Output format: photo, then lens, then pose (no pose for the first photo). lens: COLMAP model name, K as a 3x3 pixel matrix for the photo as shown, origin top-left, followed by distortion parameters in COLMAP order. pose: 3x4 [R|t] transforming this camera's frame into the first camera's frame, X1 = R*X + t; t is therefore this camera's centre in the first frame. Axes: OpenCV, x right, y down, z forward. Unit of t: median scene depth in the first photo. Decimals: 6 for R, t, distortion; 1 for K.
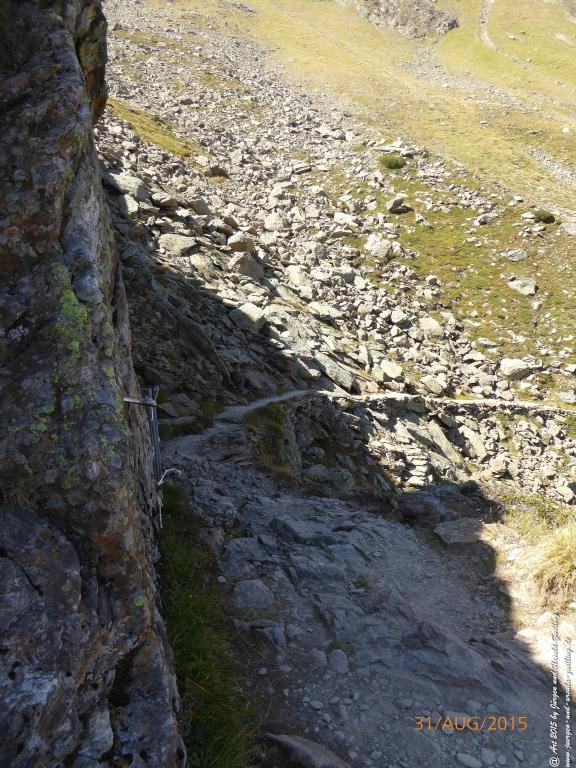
lens RADIAL K [[545.9, 0, 281.4], [0, 545.9, 405.3], [0, 0, 1]] dist [-0.029185, 0.008146]
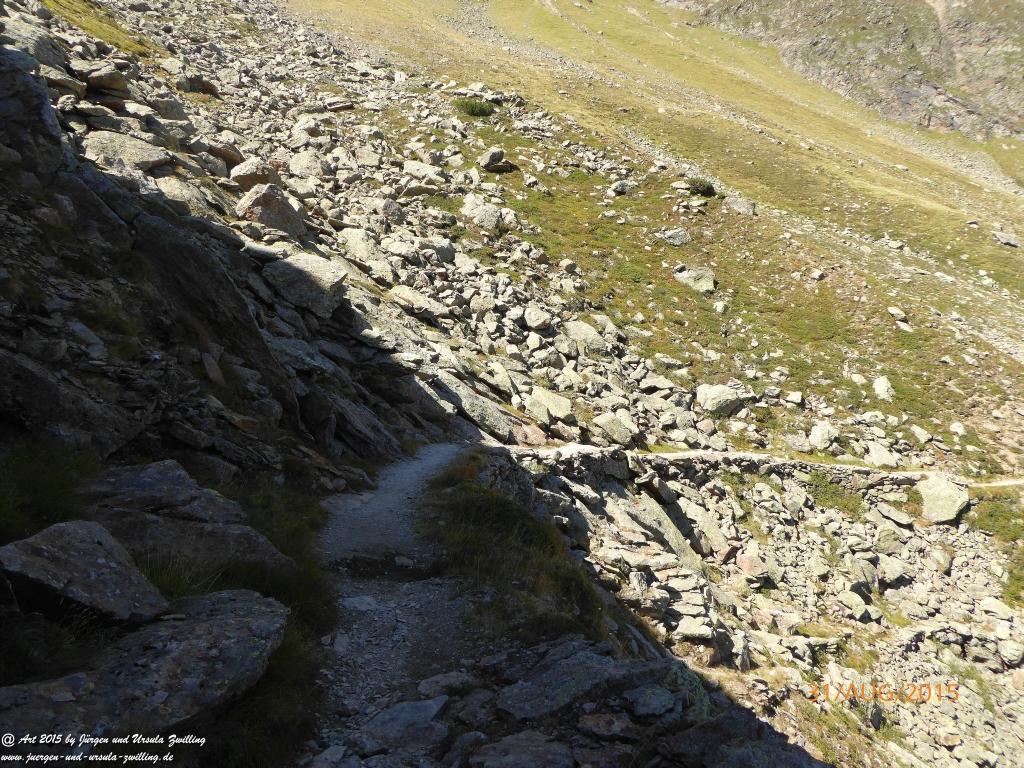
lens RADIAL K [[727.9, 0, 500.5], [0, 727.9, 405.6], [0, 0, 1]] dist [-0.029185, 0.008146]
pose [[0.957631, -0.022874, 0.287090, -0.049517], [0.047975, 0.995583, -0.080706, -0.004918], [-0.283975, 0.091059, 0.954498, 0.249199]]
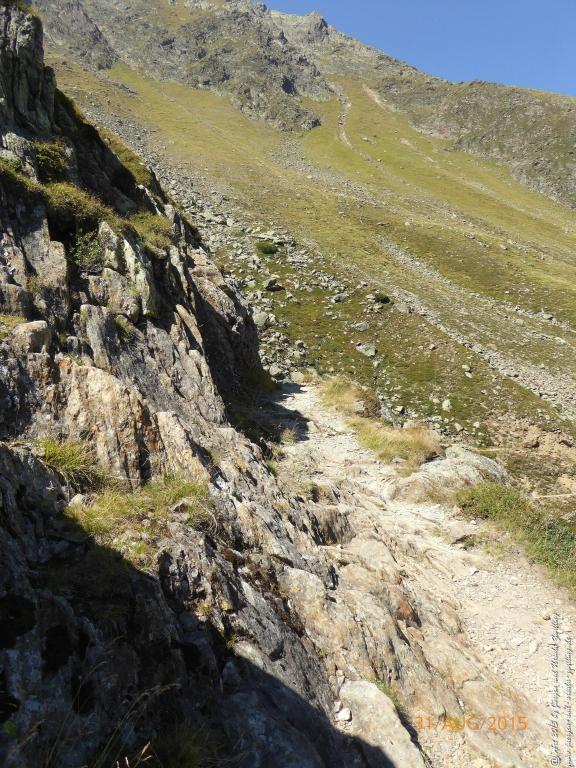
lens RADIAL K [[545.9, 0, 278.3], [0, 545.9, 424.5], [0, 0, 1]] dist [-0.029185, 0.008146]
pose [[0.976486, -0.009324, 0.215380, -0.057860], [0.026469, 0.996690, -0.076860, 0.063602], [-0.213950, 0.080753, 0.973501, -0.254025]]
